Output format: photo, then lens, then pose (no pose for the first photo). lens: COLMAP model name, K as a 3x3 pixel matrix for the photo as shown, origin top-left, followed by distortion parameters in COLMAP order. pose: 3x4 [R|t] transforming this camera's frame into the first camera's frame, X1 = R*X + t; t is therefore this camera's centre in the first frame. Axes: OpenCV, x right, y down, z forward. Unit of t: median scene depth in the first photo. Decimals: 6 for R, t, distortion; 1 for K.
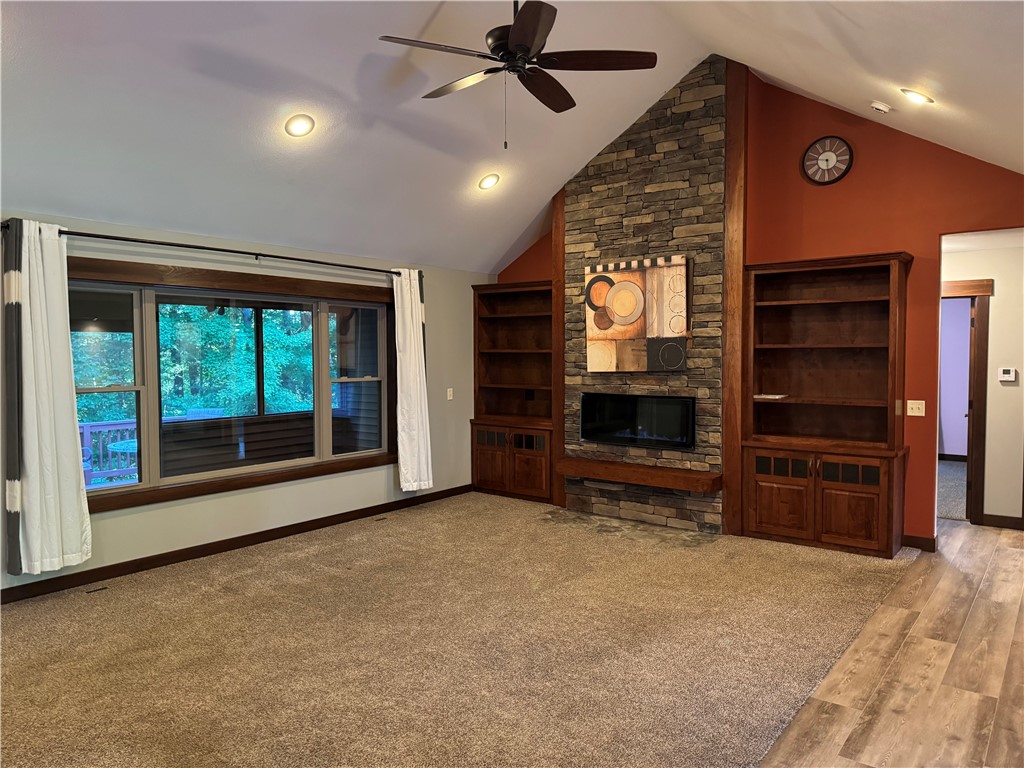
lens RADIAL K [[710.3, 0, 518.8], [0, 710.3, 377.4], [0, 0, 1]] dist [0.073892, -0.088946]
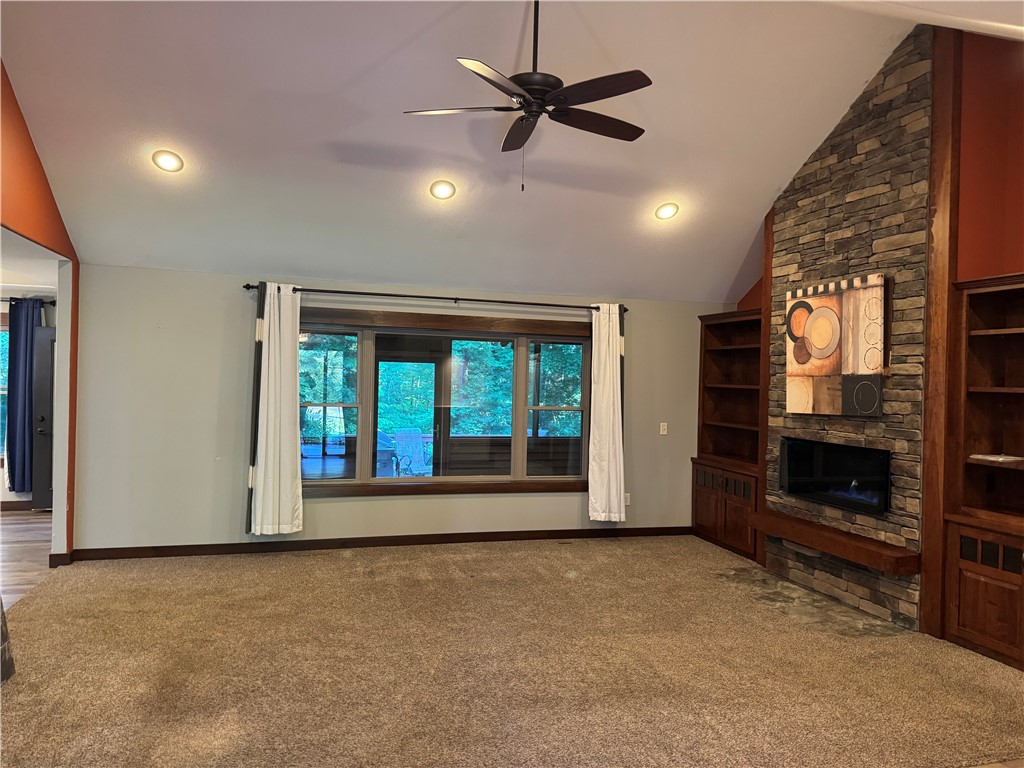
lens RADIAL K [[710.3, 0, 490.9], [0, 710.3, 370.4], [0, 0, 1]] dist [0.073892, -0.088946]
pose [[0.809722, 0.017100, -0.586564, 0.361829], [-0.048354, 0.998120, -0.037653, -0.009901], [0.584818, 0.058851, 0.809027, 0.089570]]
